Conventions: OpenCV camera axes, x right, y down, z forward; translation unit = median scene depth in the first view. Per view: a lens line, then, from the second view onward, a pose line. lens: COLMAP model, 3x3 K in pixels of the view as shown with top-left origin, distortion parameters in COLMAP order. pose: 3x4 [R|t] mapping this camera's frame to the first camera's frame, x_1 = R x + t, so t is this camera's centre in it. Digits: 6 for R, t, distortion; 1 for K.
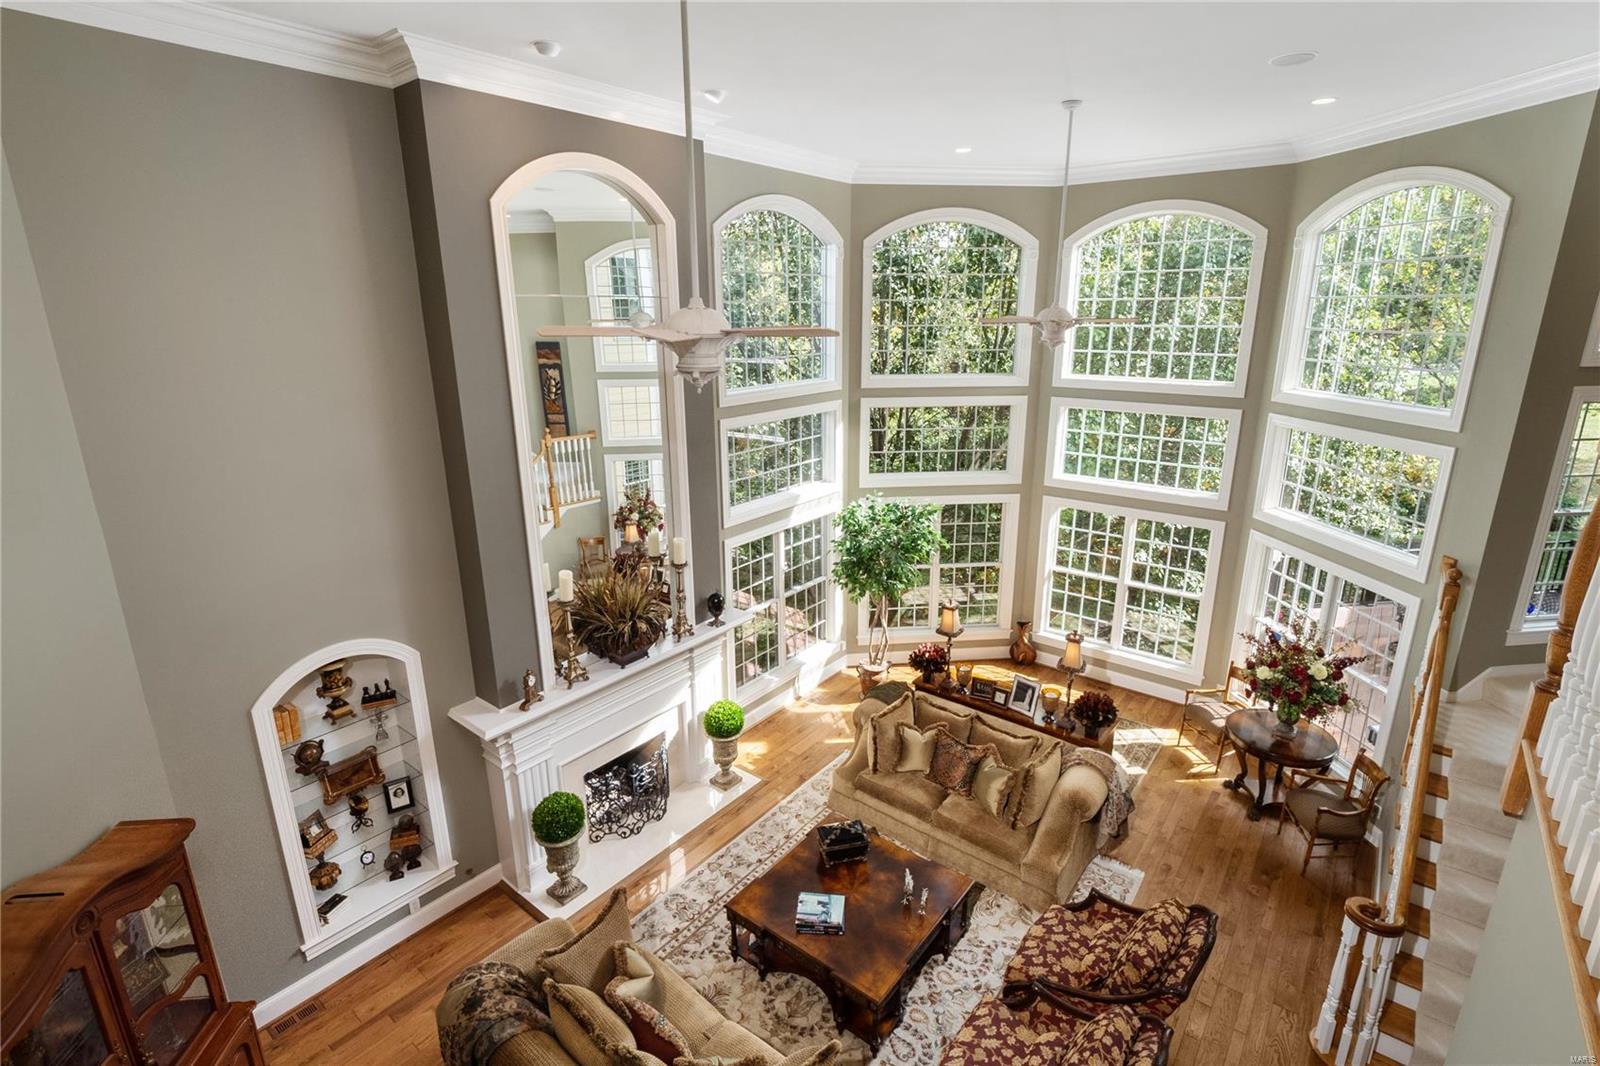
lens RADIAL K [[757.9, 0, 800.0], [0, 757.9, 533.0], [0, 0, 1]] dist [-0.003109, -0.000345]
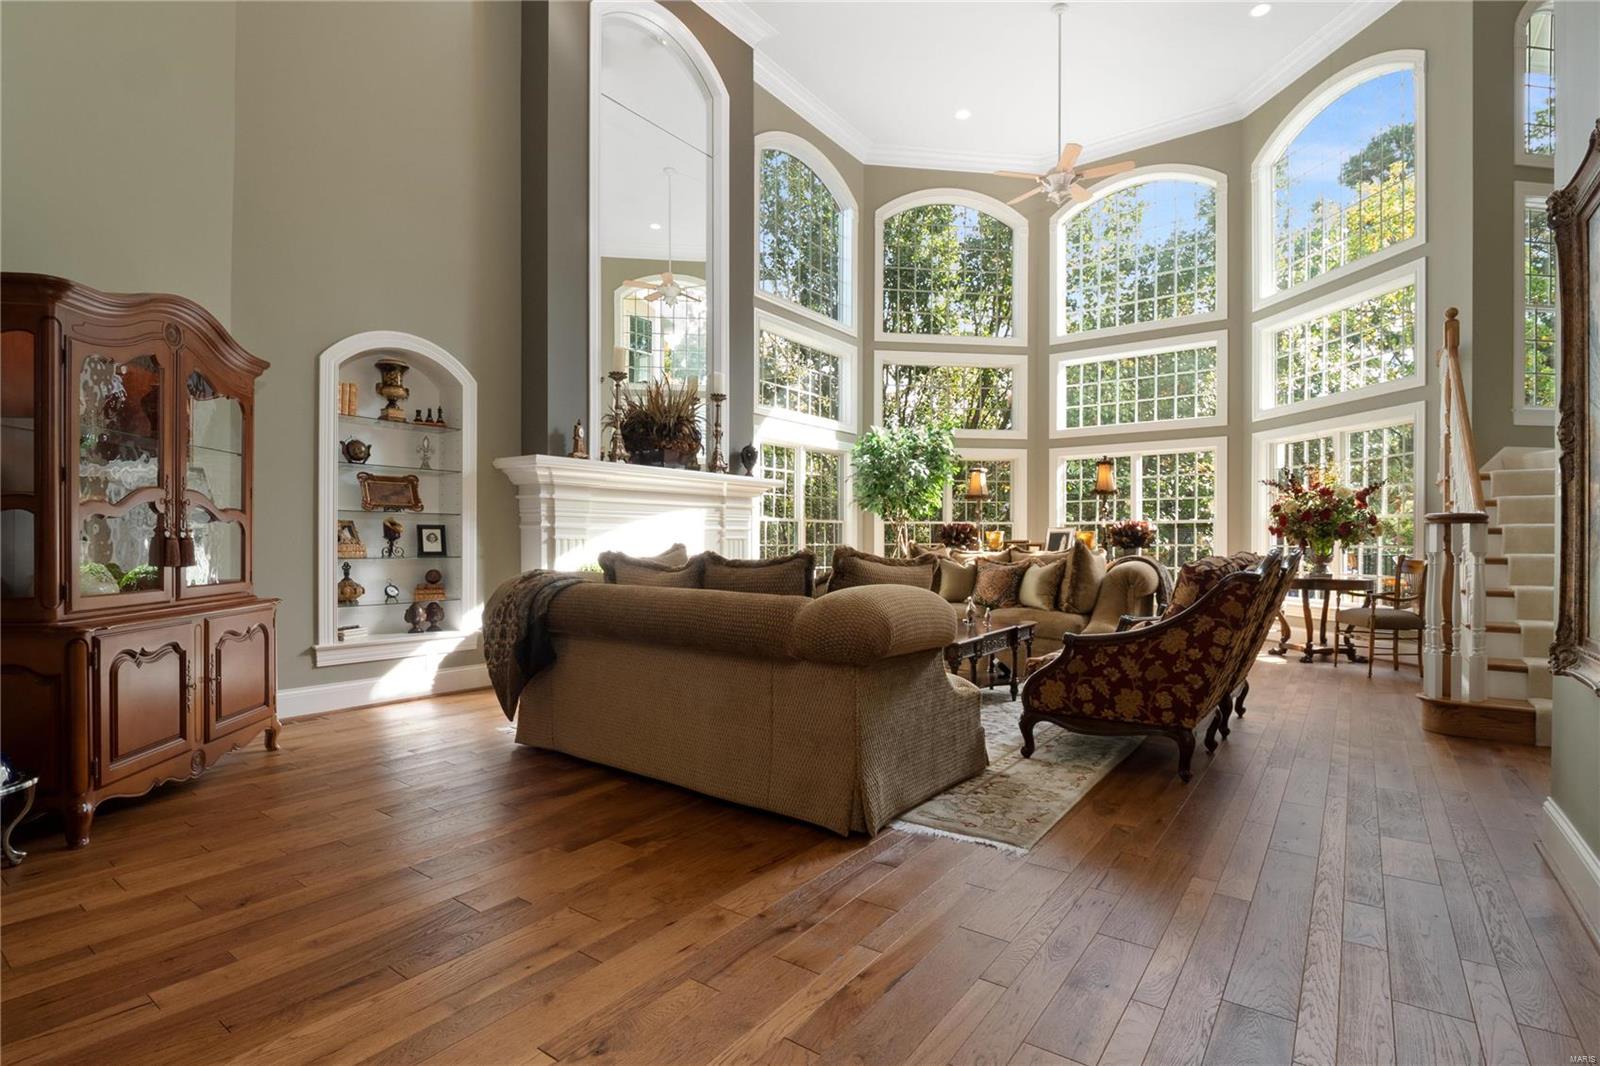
lens RADIAL K [[776.7, 0, 800.0], [0, 776.7, 533.0], [0, 0, 1]] dist [0.005028, 0.000113]
pose [[0.999158, 0.008021, 0.040243, -0.105418], [0.003419, 0.961023, -0.276447, 0.604315], [-0.040891, 0.276352, 0.960186, 0.039066]]
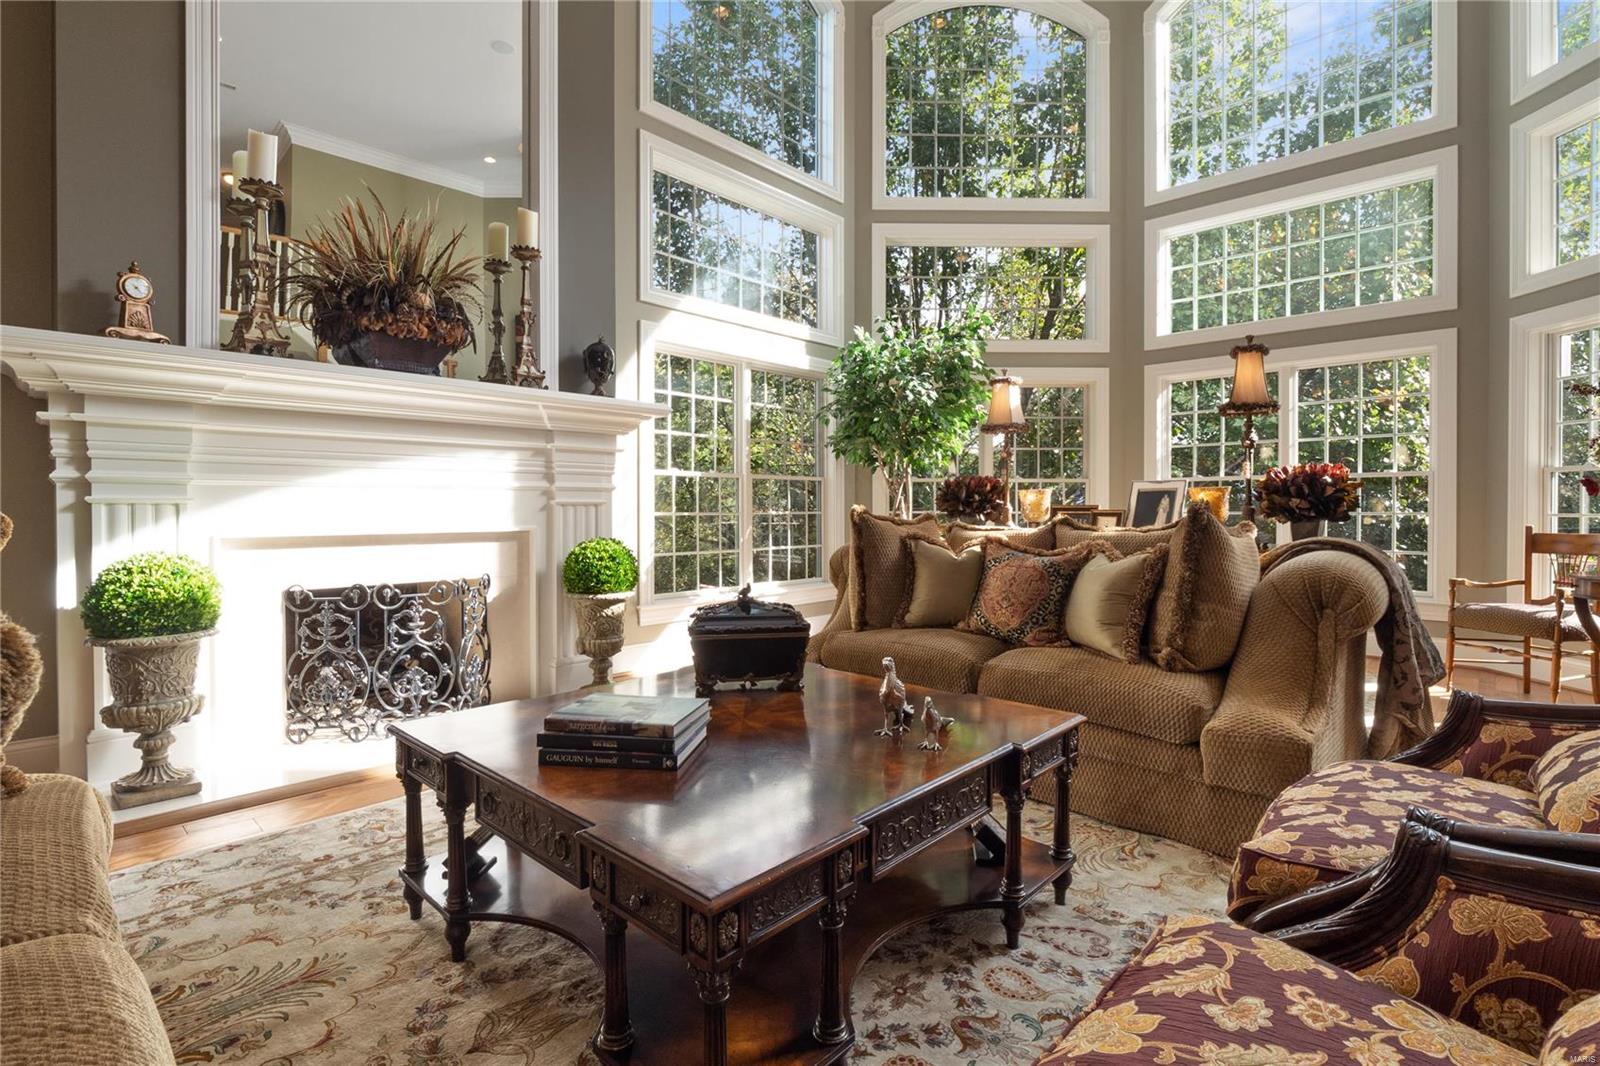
lens RADIAL K [[767.5, 0, 798.1], [0, 767.5, 510.2], [0, 0, 1]] dist [-0.011778, -0.000390]
pose [[0.996365, 0.007259, -0.084882, 0.120120], [-0.029321, 0.964711, -0.261673, 0.450439], [0.079987, 0.263211, 0.961417, 0.592100]]
